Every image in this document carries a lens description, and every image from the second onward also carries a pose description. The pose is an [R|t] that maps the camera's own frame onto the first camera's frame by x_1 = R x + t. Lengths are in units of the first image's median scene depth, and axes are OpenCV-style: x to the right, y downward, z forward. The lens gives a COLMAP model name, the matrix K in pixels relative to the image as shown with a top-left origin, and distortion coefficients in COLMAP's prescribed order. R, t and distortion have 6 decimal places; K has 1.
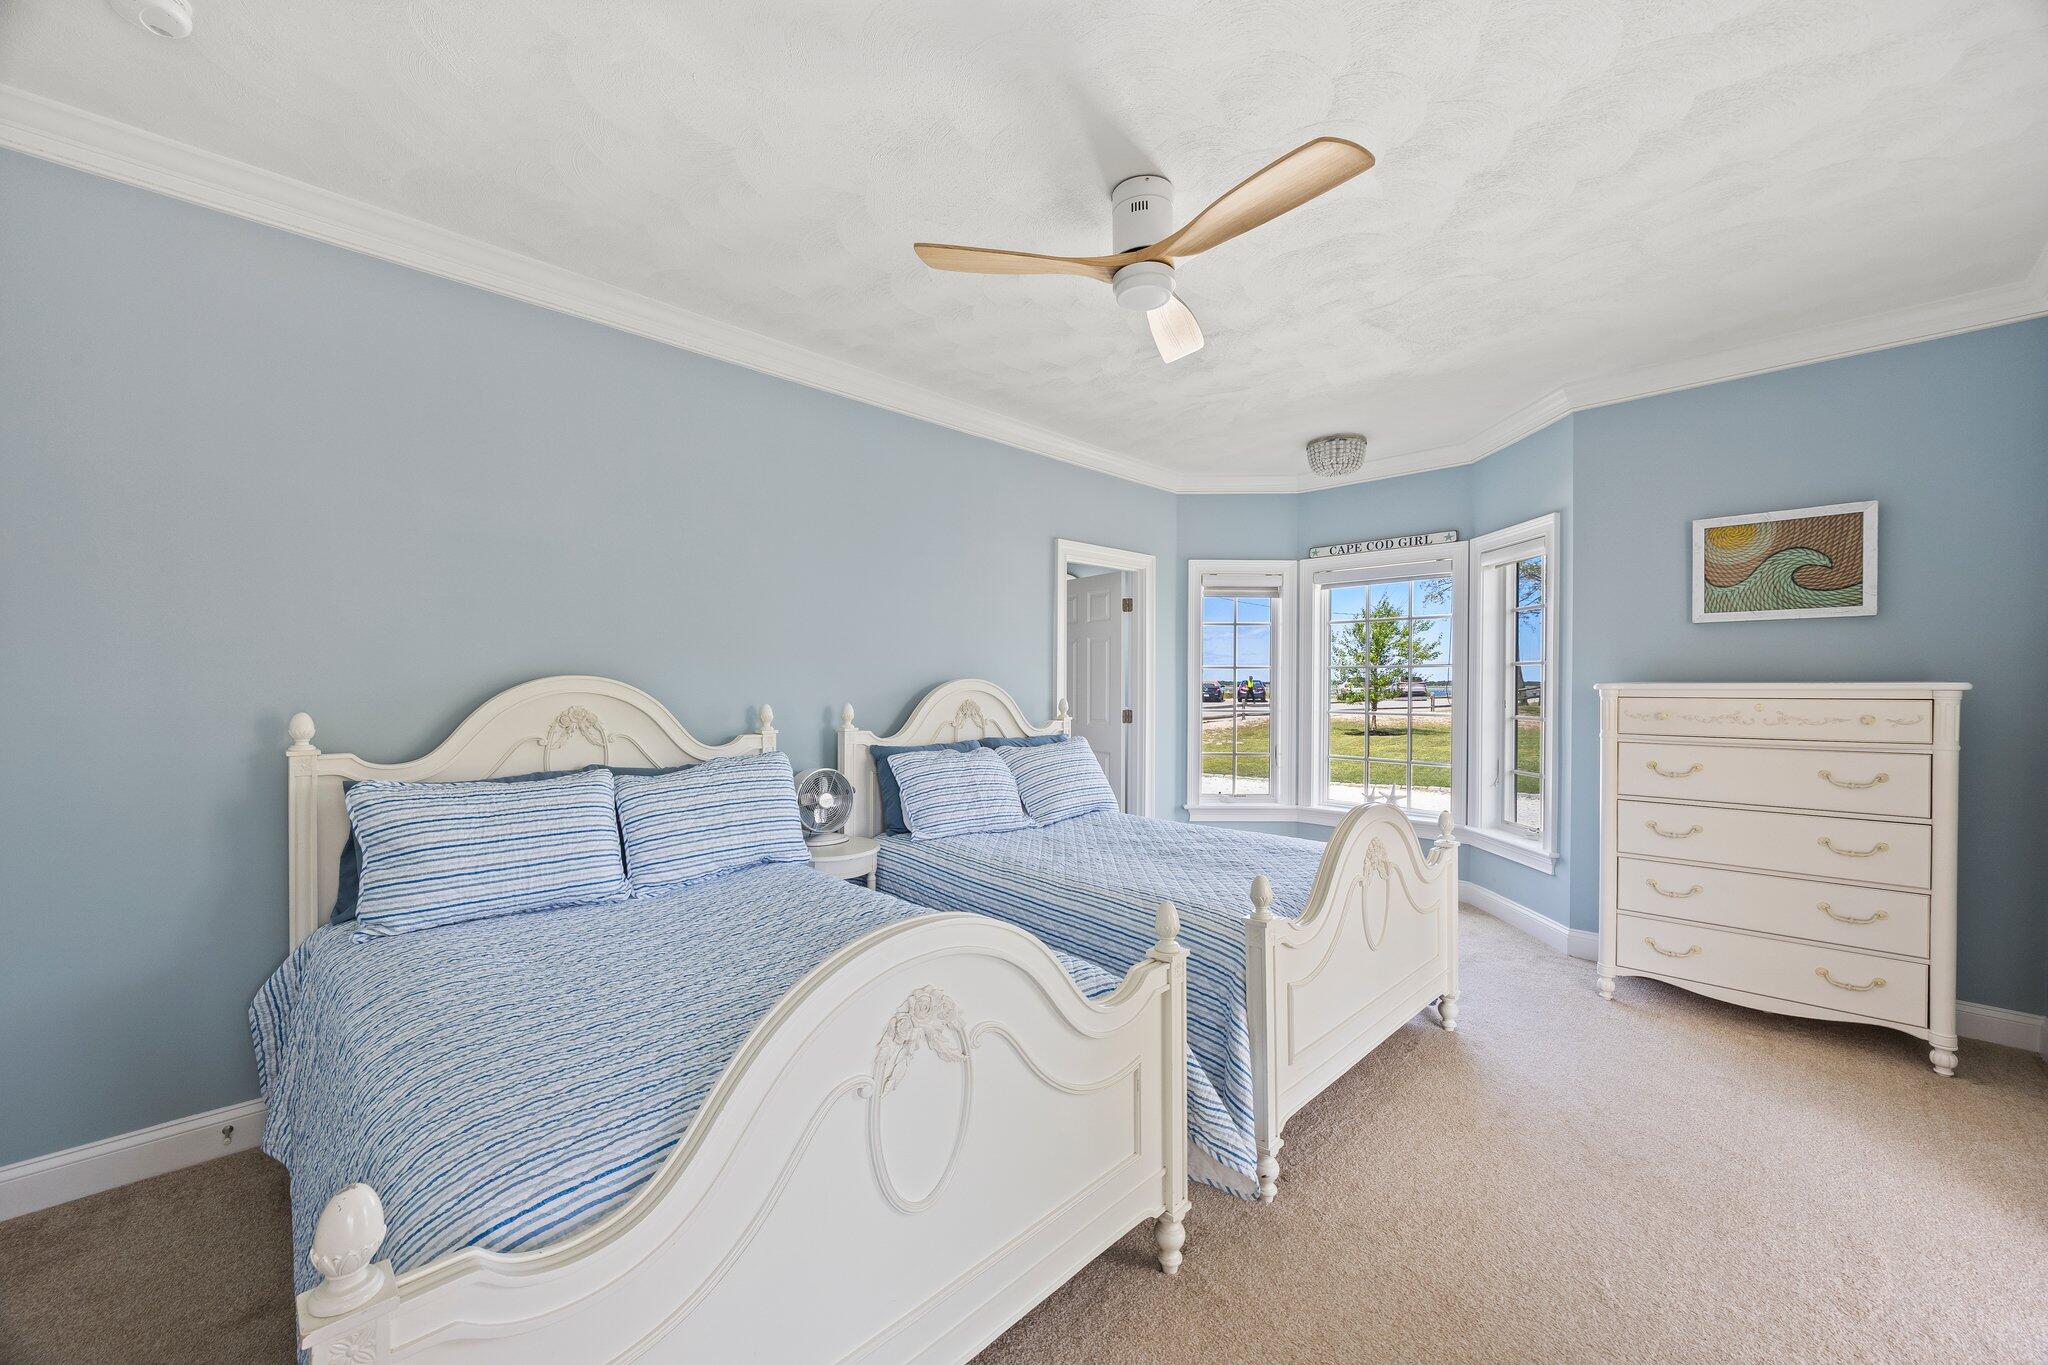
lens RADIAL K [[787.1, 0, 1024.0], [0, 787.1, 682.5], [0, 0, 1]] dist [-0.001253, 0.000011]
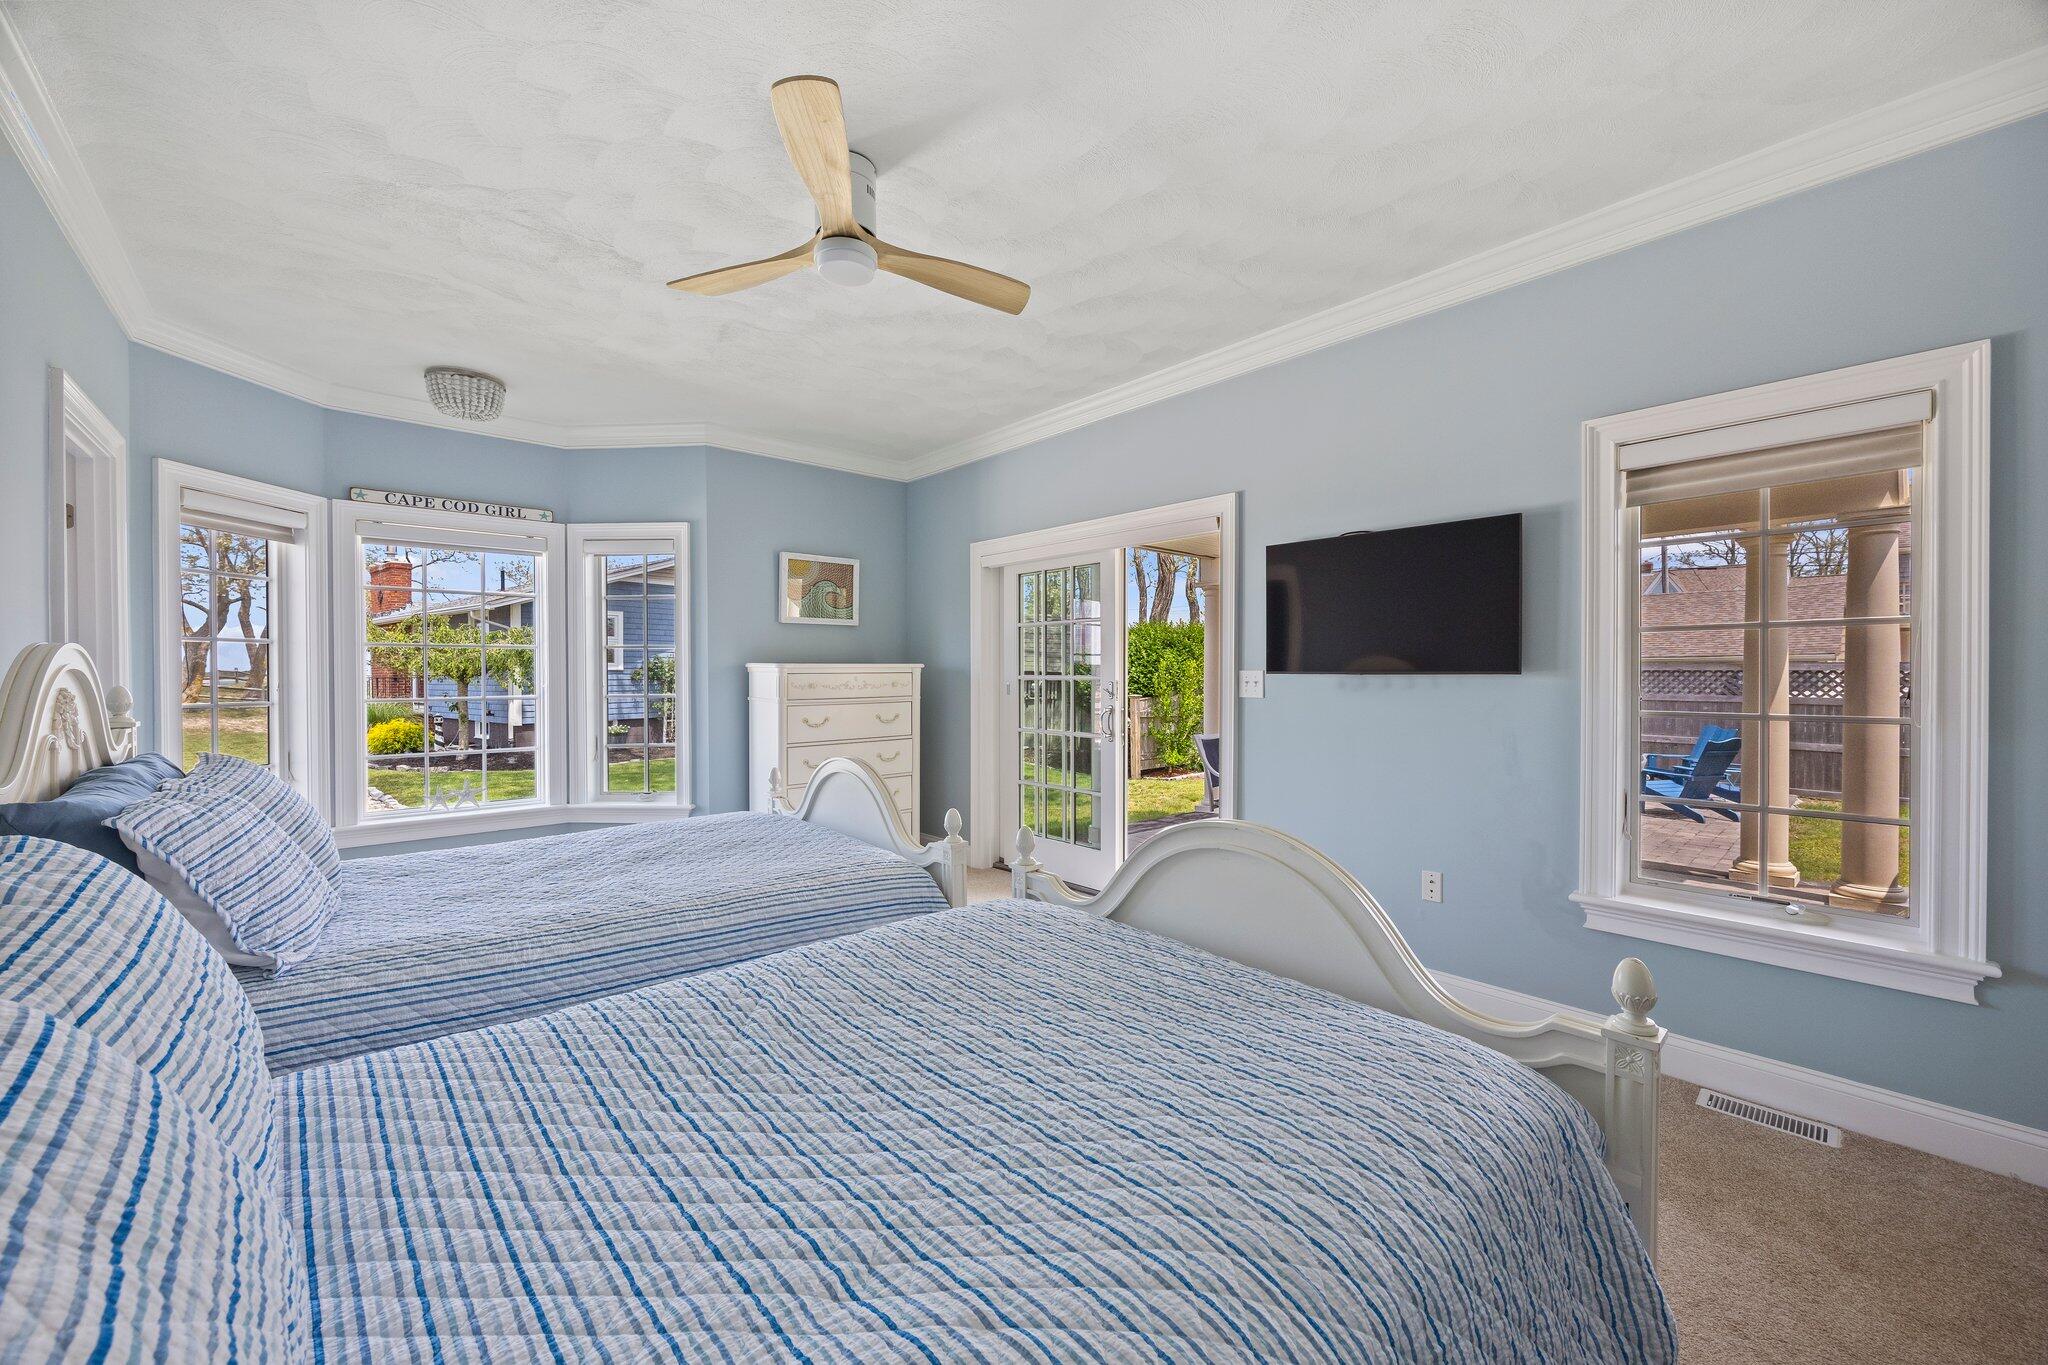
lens RADIAL K [[787.1, 0, 1024.0], [0, 787.1, 682.5], [0, 0, 1]] dist [-0.001253, 0.000011]
pose [[0.070672, -0.010698, 0.997442, -0.421807], [0.000222, 0.999943, 0.010709, 0.014275], [-0.997500, -0.000535, 0.070670, 0.342551]]
